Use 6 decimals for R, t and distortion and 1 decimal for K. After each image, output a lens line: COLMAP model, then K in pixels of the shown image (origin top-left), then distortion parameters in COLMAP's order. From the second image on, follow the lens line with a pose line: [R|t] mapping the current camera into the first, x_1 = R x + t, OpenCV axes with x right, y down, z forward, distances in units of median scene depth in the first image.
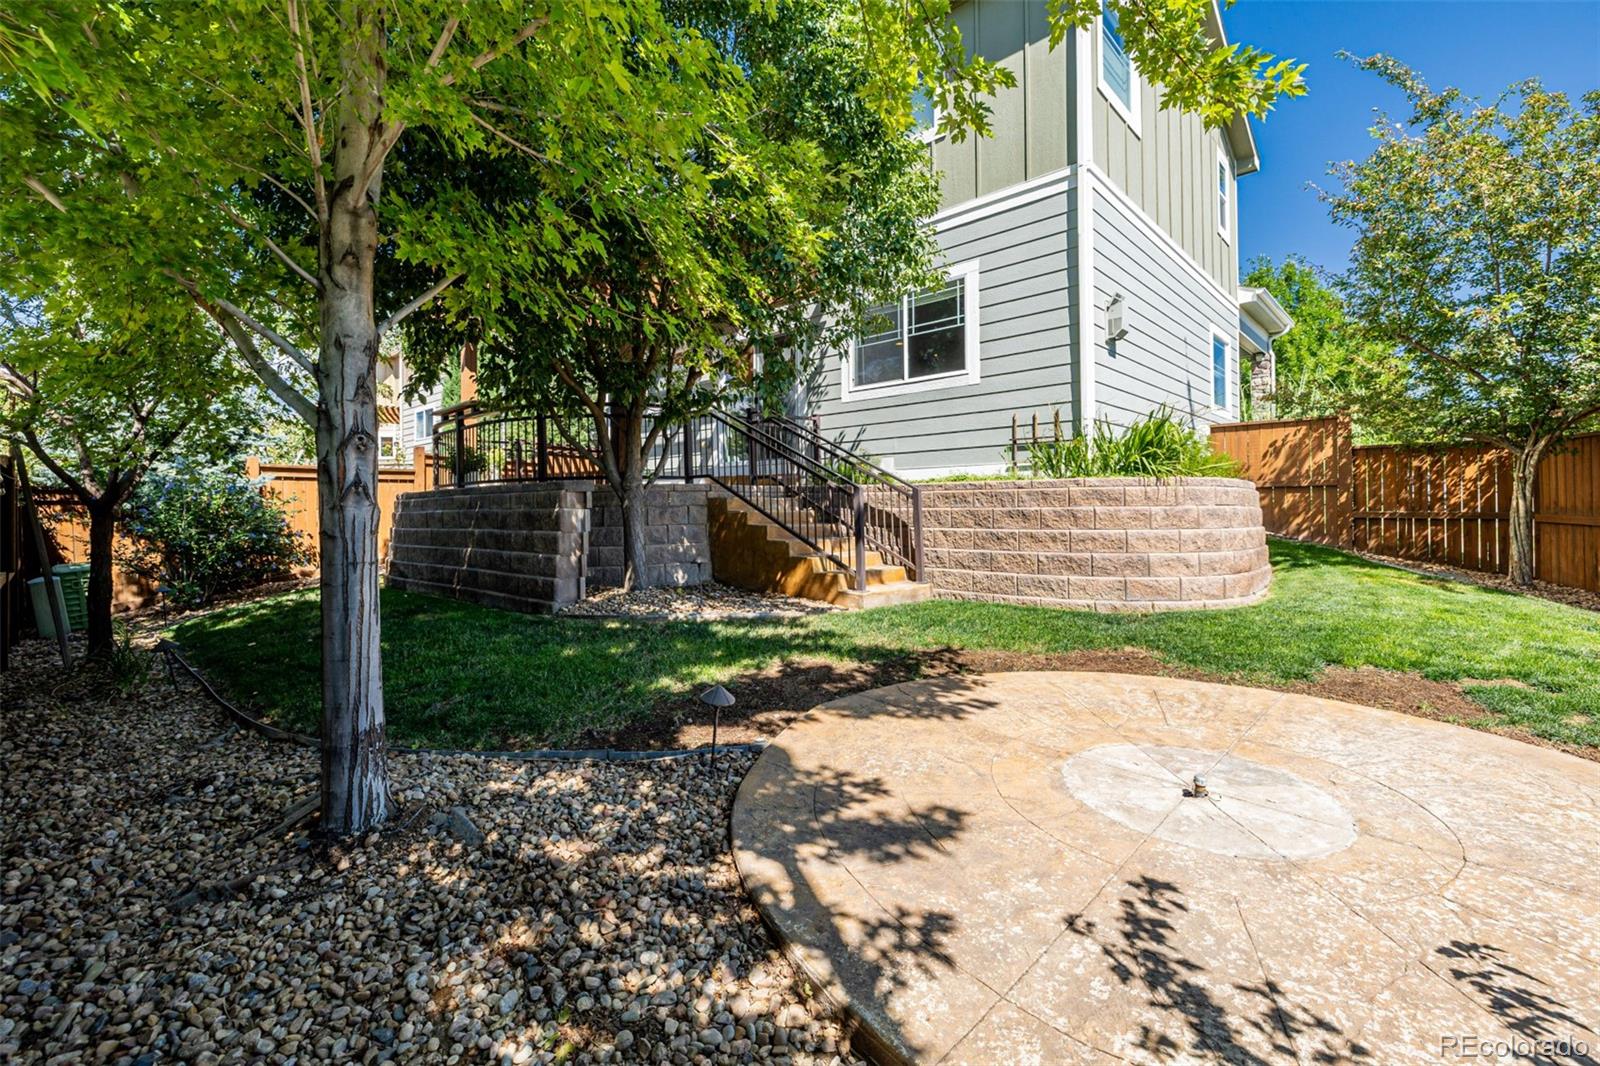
lens RADIAL K [[675.6, 0, 799.2], [0, 675.6, 517.8], [0, 0, 1]] dist [0.000929, -0.000220]
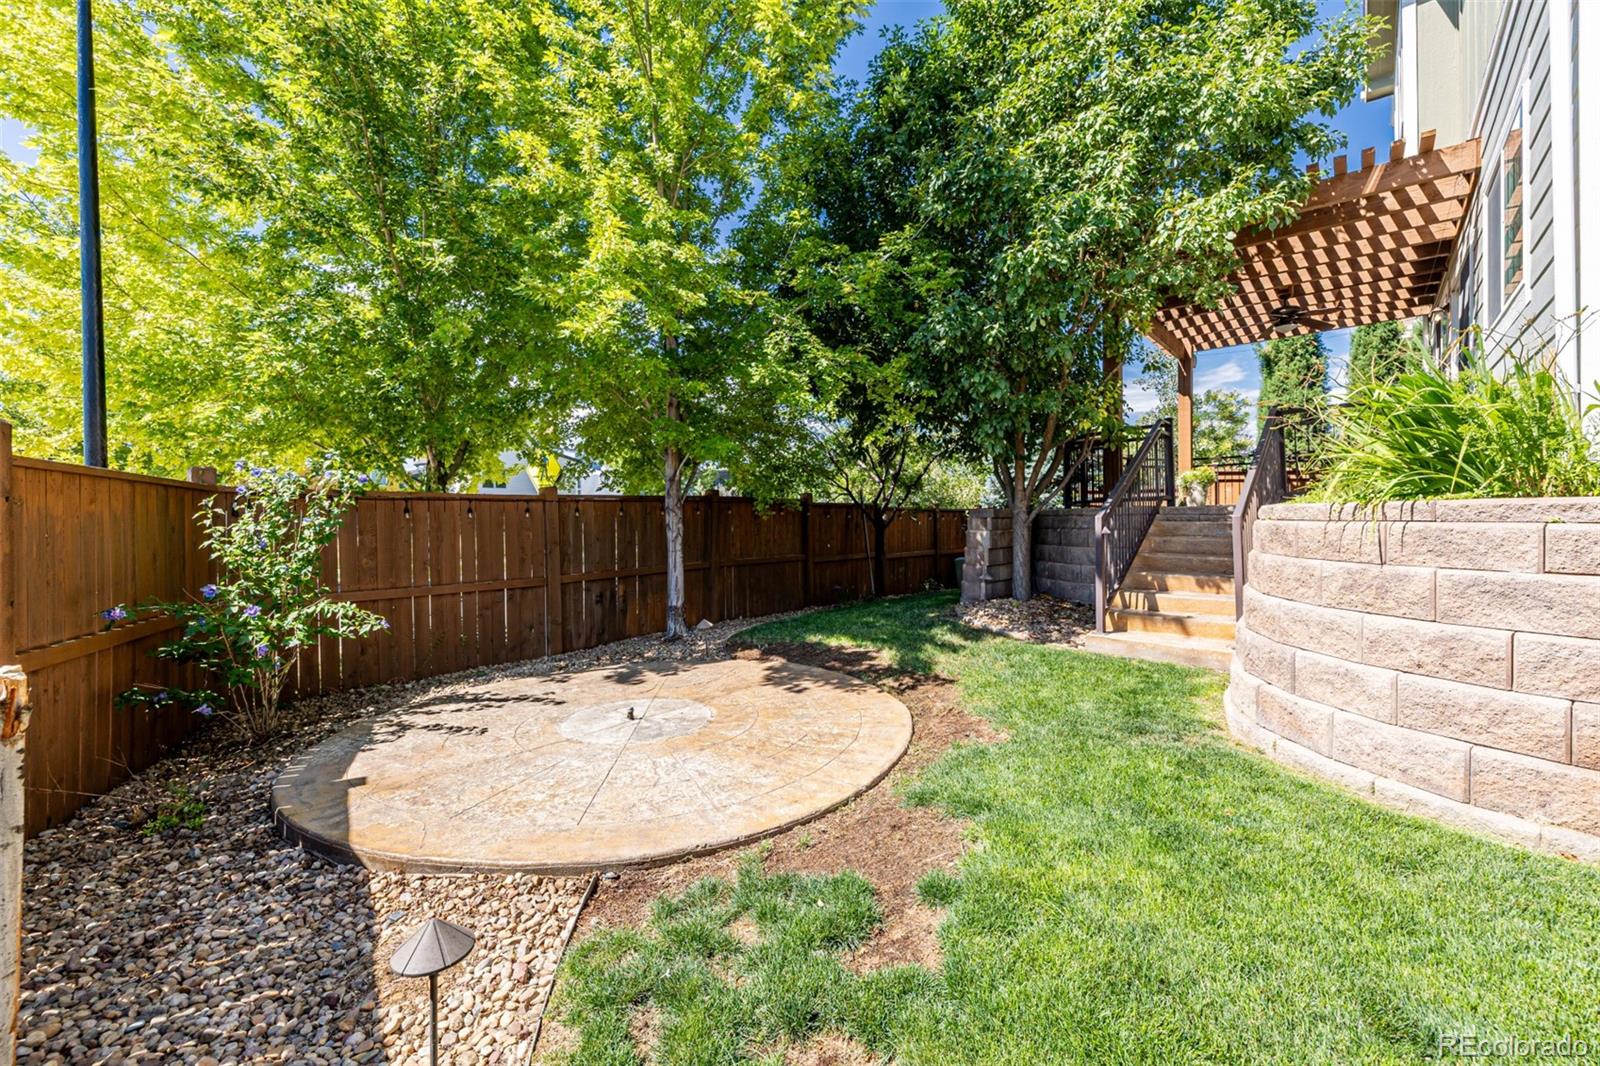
lens RADIAL K [[675.6, 0, 799.5], [0, 675.6, 524.1], [0, 0, 1]] dist [0.000929, -0.000220]
pose [[0.062811, 0.023545, -0.997748, 2.517844], [-0.007852, 0.999702, 0.023097, -0.134133], [0.997995, 0.006384, 0.062977, 1.432686]]
